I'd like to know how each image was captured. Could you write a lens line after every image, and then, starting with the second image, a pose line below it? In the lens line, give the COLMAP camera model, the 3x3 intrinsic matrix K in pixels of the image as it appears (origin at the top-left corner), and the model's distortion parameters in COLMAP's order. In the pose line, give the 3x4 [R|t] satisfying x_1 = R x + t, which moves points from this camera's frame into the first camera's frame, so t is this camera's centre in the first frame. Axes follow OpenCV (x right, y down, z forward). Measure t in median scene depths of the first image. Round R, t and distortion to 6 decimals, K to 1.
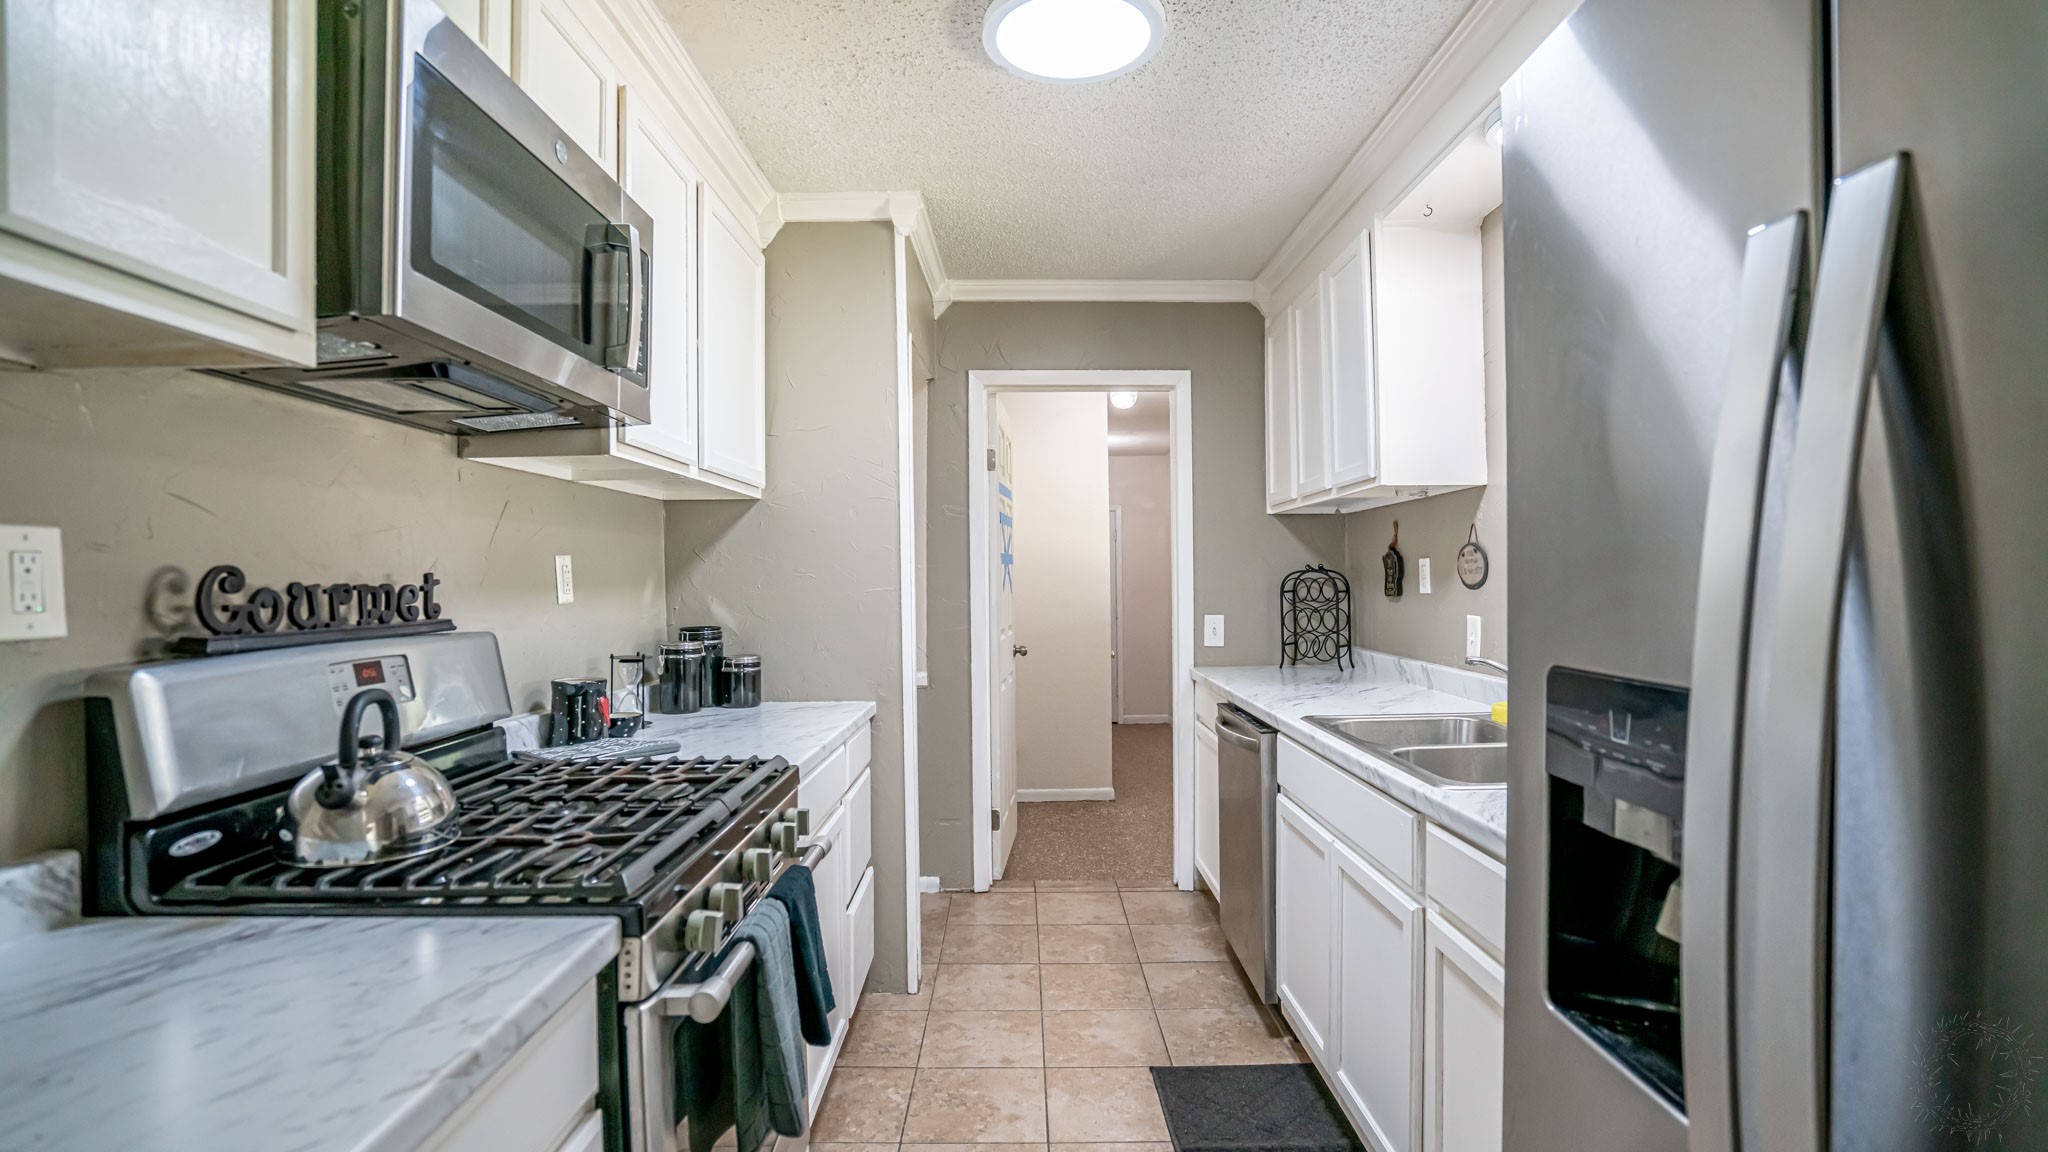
lens RADIAL K [[950.1, 0, 1033.3], [0, 950.1, 575.5], [0, 0, 1]] dist [-0.028235, 0.009723]
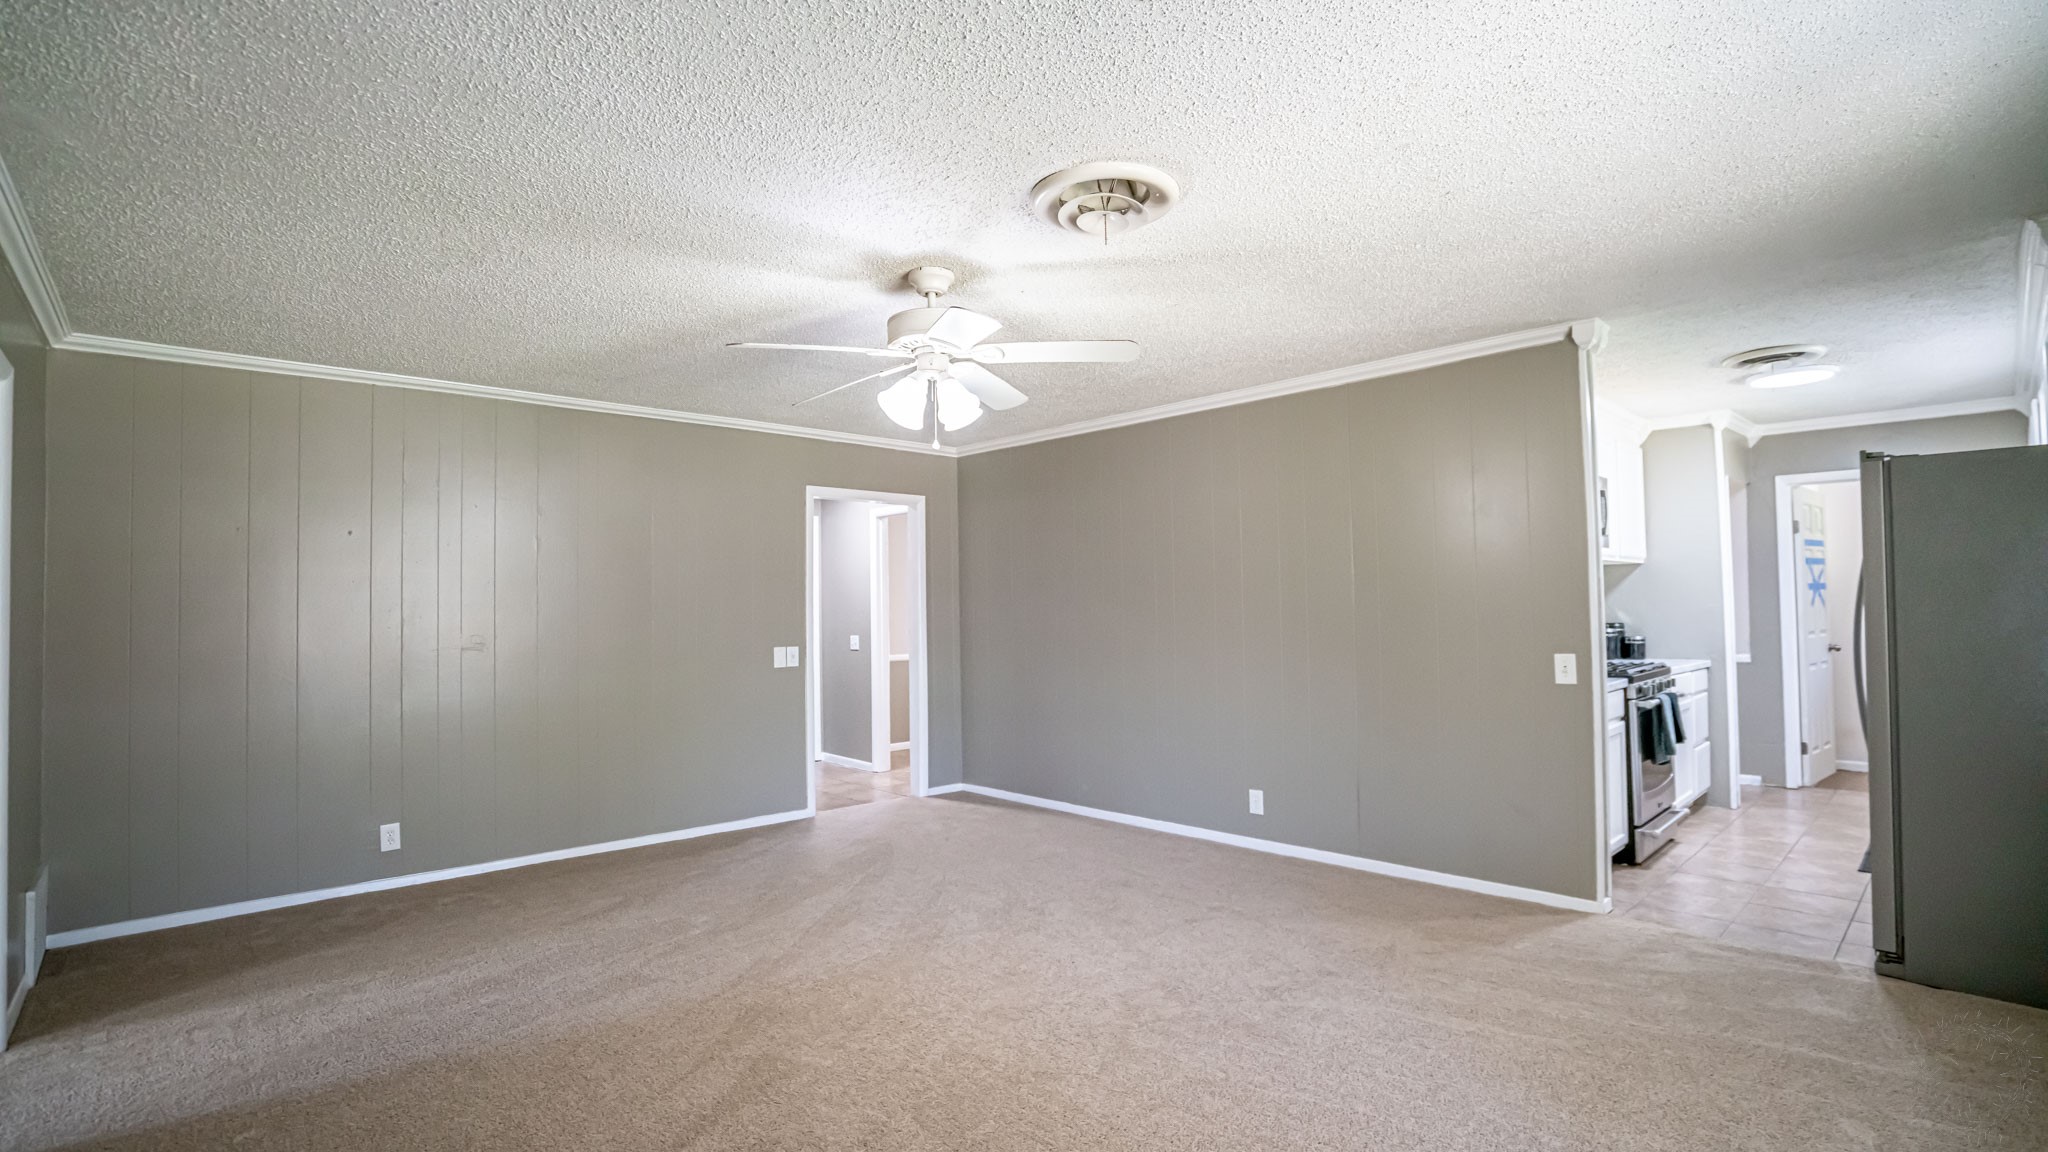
lens RADIAL K [[950.1, 0, 1026.9], [0, 950.1, 576.8], [0, 0, 1]] dist [-0.028235, 0.009723]
pose [[0.682791, -0.022066, -0.730280, 0.310657], [0.008629, 0.999718, -0.022140, -0.015841], [0.730563, 0.008816, 0.682789, -1.456710]]
